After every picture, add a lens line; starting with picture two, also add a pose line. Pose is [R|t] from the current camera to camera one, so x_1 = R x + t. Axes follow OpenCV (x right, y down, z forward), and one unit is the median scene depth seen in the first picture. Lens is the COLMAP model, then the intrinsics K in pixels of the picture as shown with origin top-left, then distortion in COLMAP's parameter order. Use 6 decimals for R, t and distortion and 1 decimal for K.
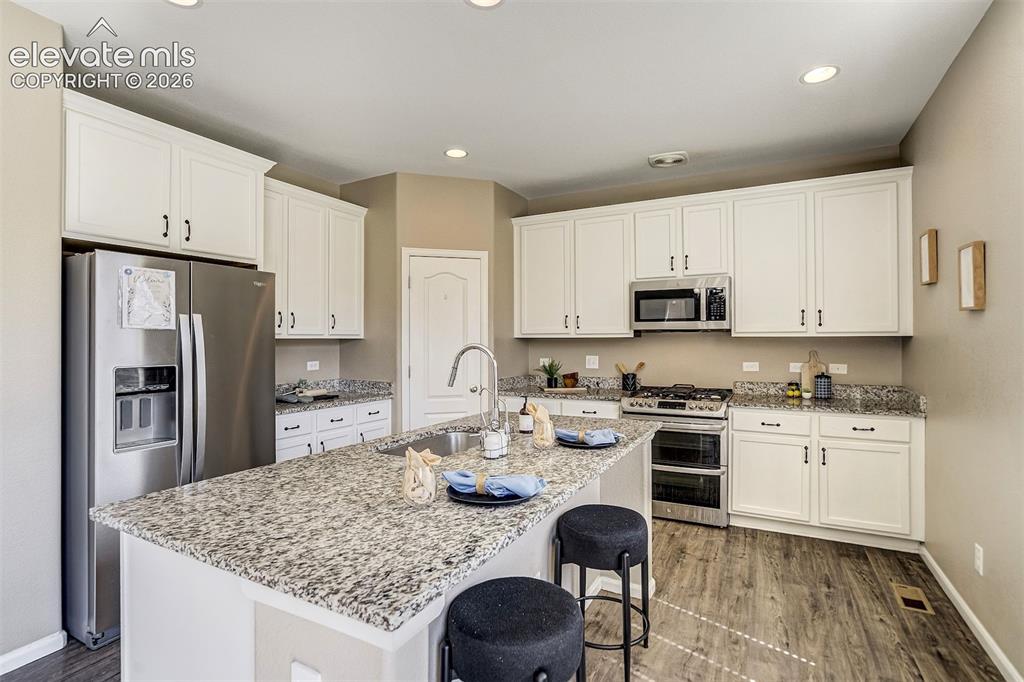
lens RADIAL K [[501.1, 0, 512.0], [0, 501.1, 341.0], [0, 0, 1]] dist [-0.025418, 0.000361]
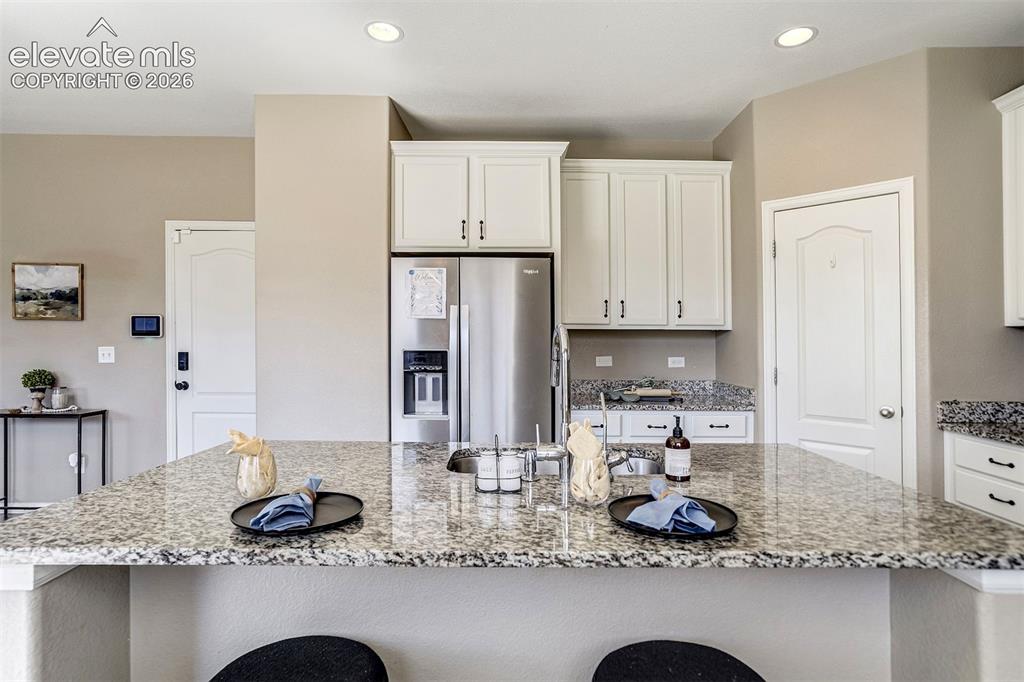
lens RADIAL K [[541.8, 0, 512.0], [0, 541.8, 341.0], [0, 0, 1]] dist [-0.054368, 0.038259]
pose [[0.468233, 0.007311, -0.883575, 0.307764], [-0.009624, 0.999949, 0.003174, 0.014143], [0.883553, 0.007017, 0.468279, 0.341305]]
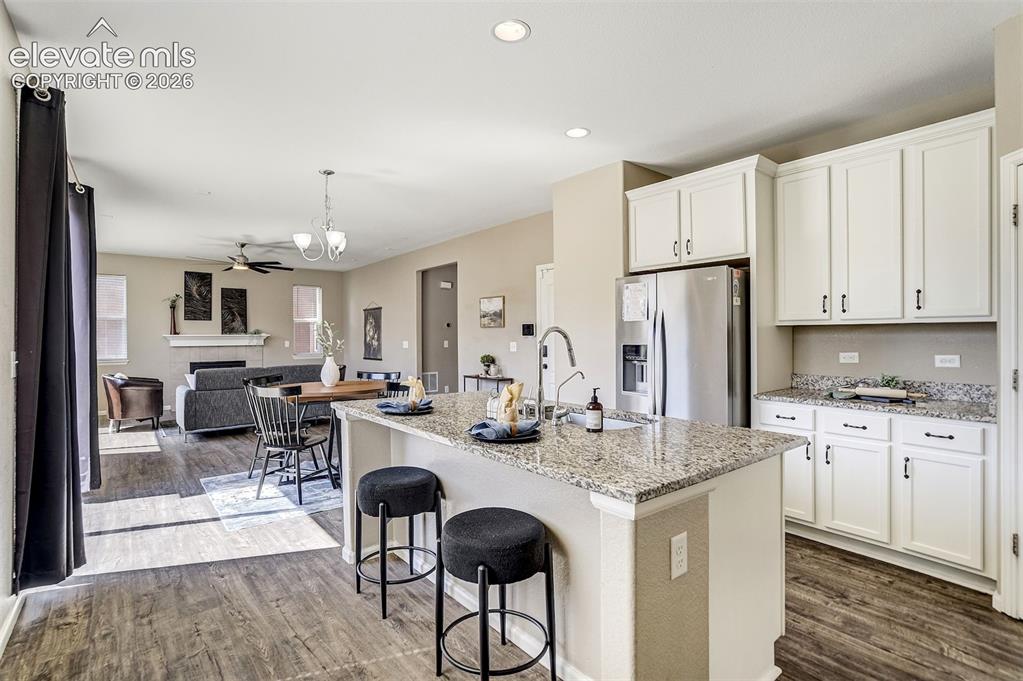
lens RADIAL K [[482.9, 0, 513.0], [0, 482.9, 336.6], [0, 0, 1]] dist [0.000239, 0.000517]
pose [[-0.391411, 0.003227, -0.920210, 0.525657], [0.001281, 0.999995, 0.002962, 0.012715], [0.920215, -0.000019, -0.391414, 0.751687]]
